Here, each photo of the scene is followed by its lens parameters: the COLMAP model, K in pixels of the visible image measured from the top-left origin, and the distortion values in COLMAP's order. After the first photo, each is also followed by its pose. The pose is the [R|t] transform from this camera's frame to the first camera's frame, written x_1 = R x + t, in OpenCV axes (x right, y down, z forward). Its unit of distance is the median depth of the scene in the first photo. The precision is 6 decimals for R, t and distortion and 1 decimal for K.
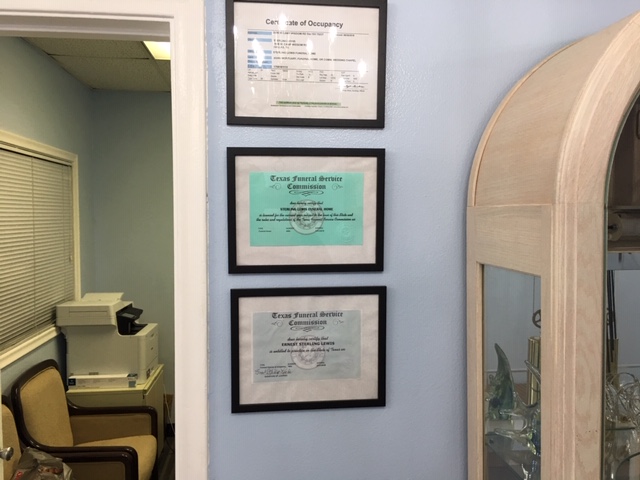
lens RADIAL K [[545.0, 0, 321.8], [0, 545.0, 238.2], [0, 0, 1]] dist [0.032232, -0.032925]
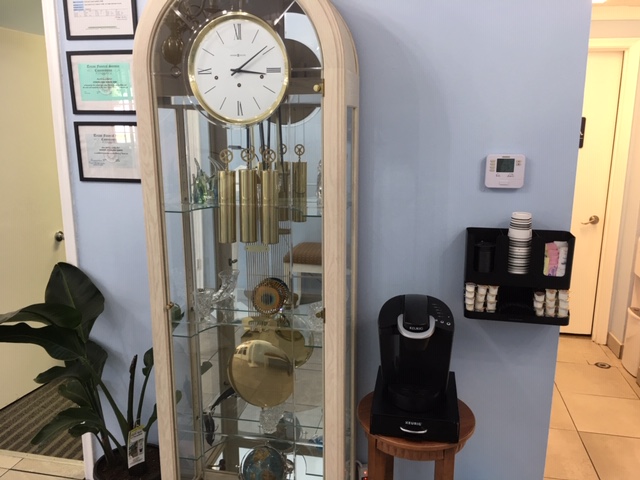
lens RADIAL K [[545.0, 0, 318.5], [0, 545.0, 241.3], [0, 0, 1]] dist [0.032232, -0.032925]
pose [[0.949925, 0.070889, -0.304331, 1.394531], [-0.020441, 0.985938, 0.165854, 0.177198], [0.311808, -0.151328, 0.938017, -0.759301]]
